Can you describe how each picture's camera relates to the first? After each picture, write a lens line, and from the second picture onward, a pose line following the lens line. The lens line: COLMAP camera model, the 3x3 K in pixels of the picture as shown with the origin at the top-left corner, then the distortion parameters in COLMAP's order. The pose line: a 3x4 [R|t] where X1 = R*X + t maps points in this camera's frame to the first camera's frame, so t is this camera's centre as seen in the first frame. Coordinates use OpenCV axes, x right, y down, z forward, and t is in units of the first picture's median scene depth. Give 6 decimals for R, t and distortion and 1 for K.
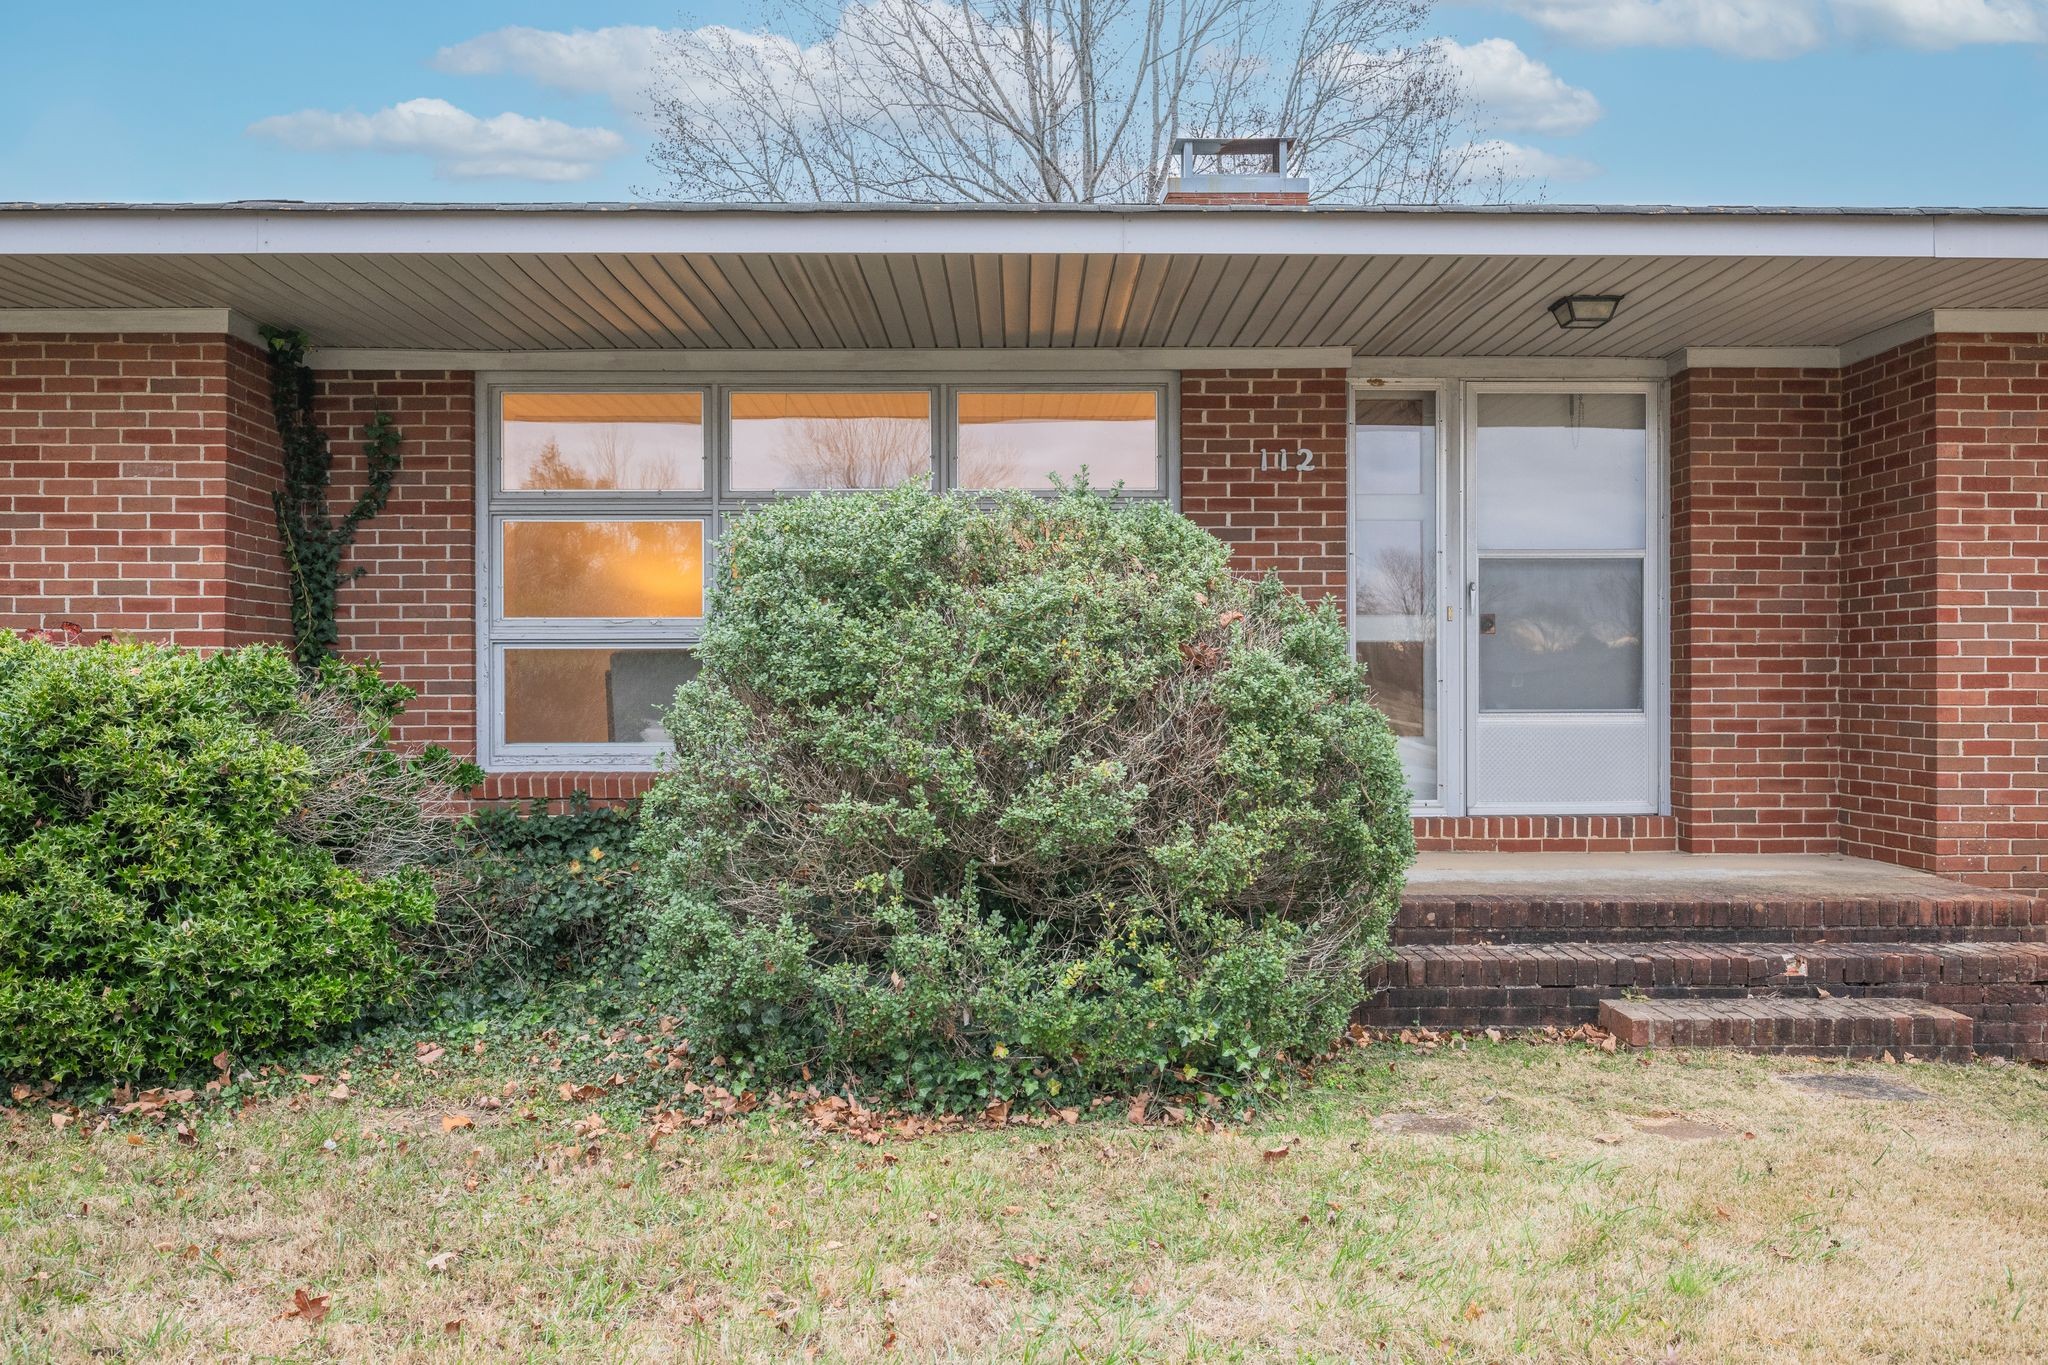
lens RADIAL K [[1875.2, 0, 1015.8], [0, 1875.2, 682.0], [0, 0, 1]] dist [-0.017257, 0.000000]
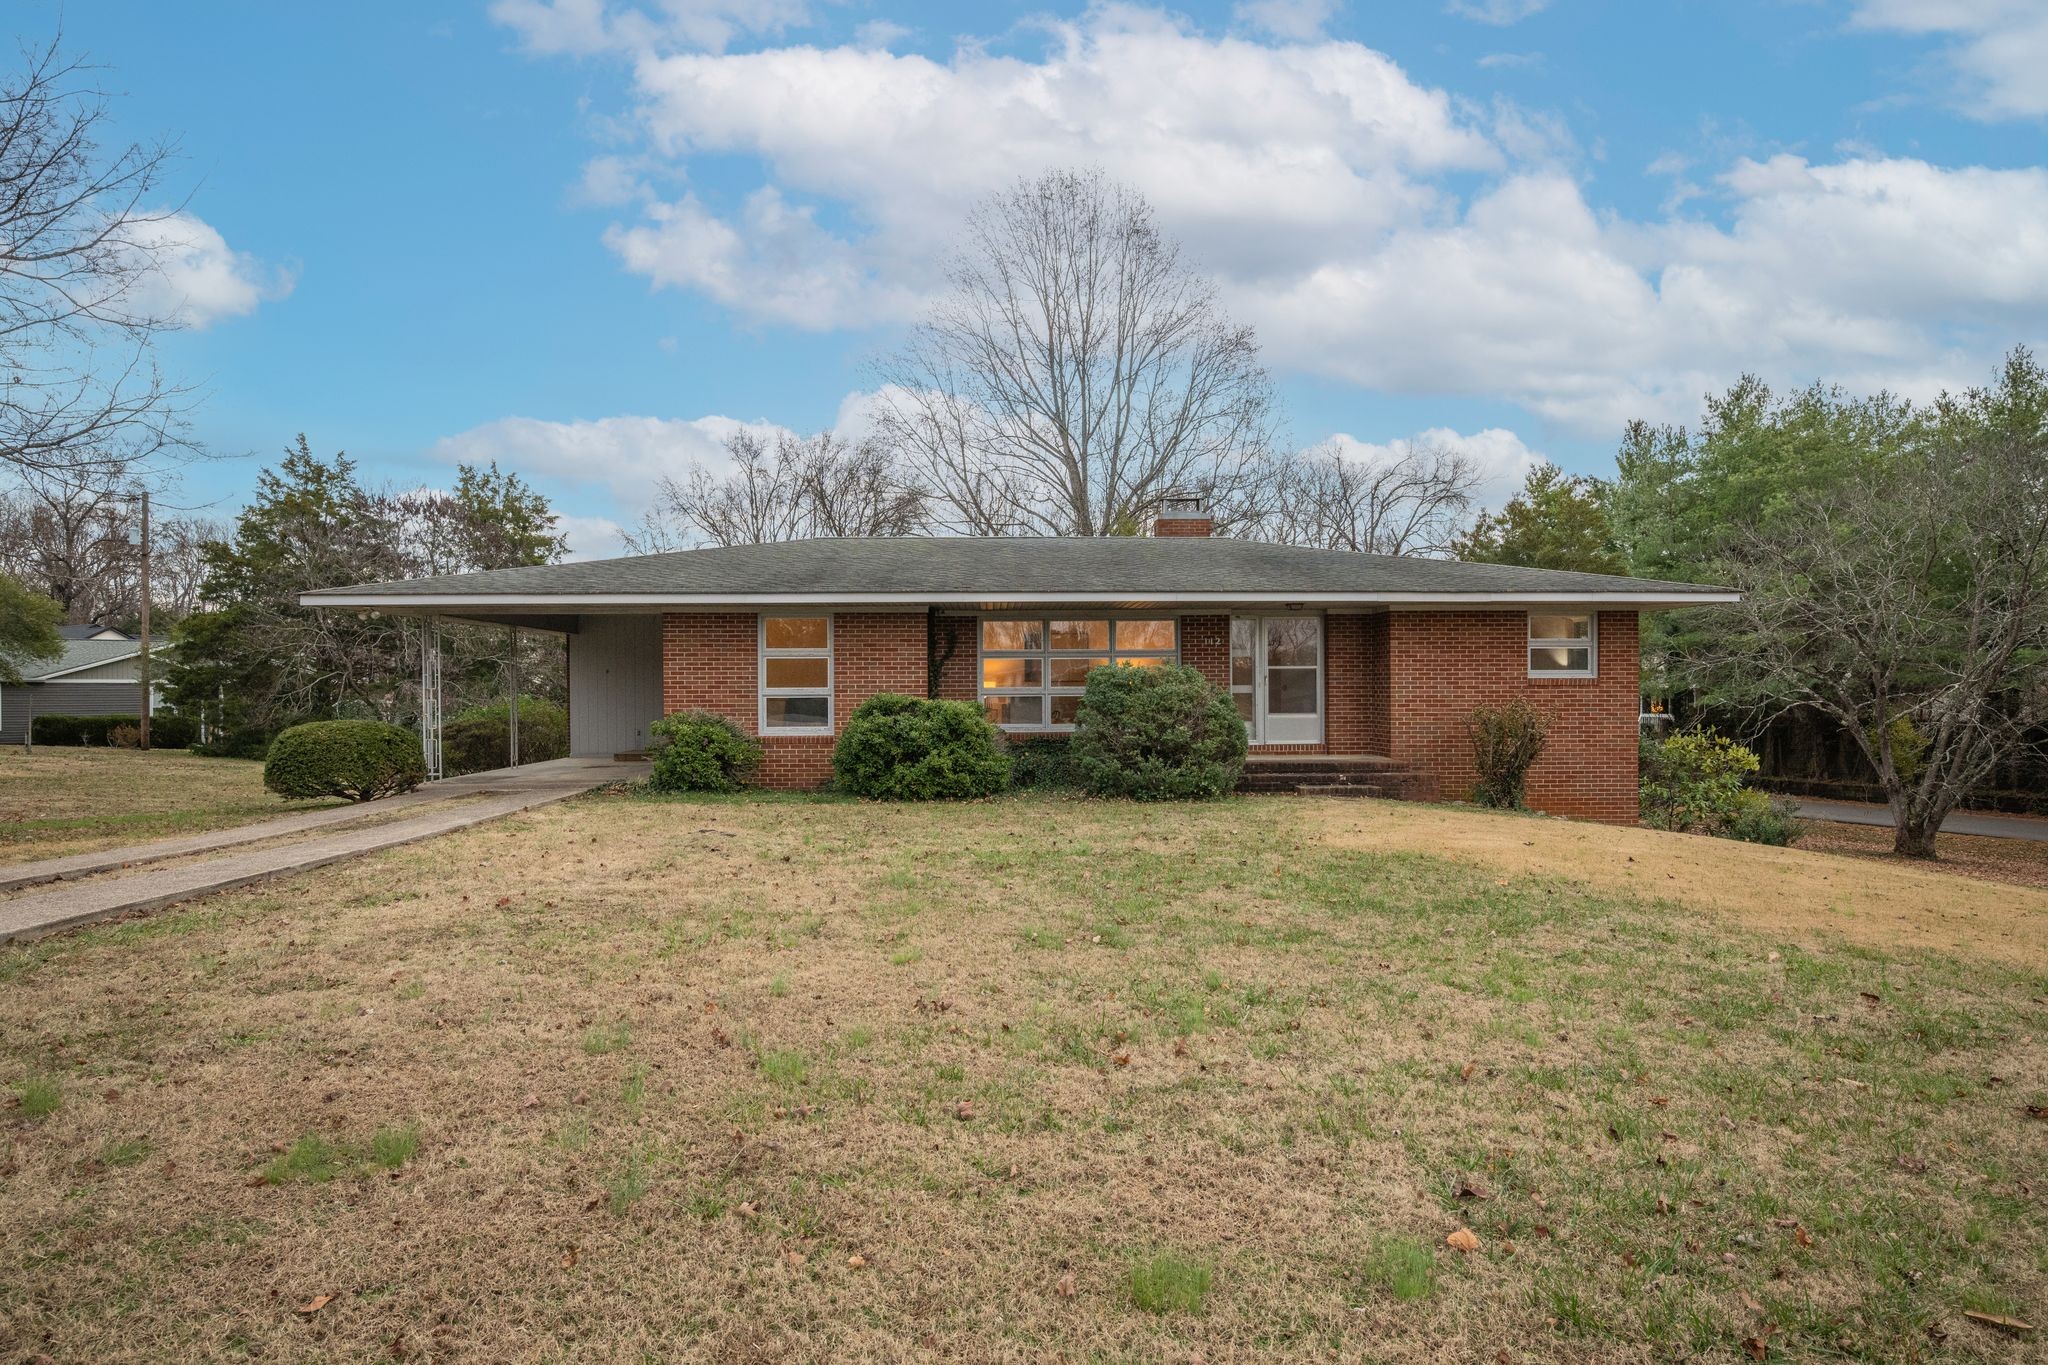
lens RADIAL K [[1251.3, 0, 1031.9], [0, 1251.3, 684.5], [0, 0, 1]] dist [0.002215, -0.001506]
pose [[0.999379, -0.002956, 0.035120, -0.355018], [0.003030, 0.999993, -0.002055, -0.045652], [-0.035113, 0.002160, 0.999381, -1.705857]]
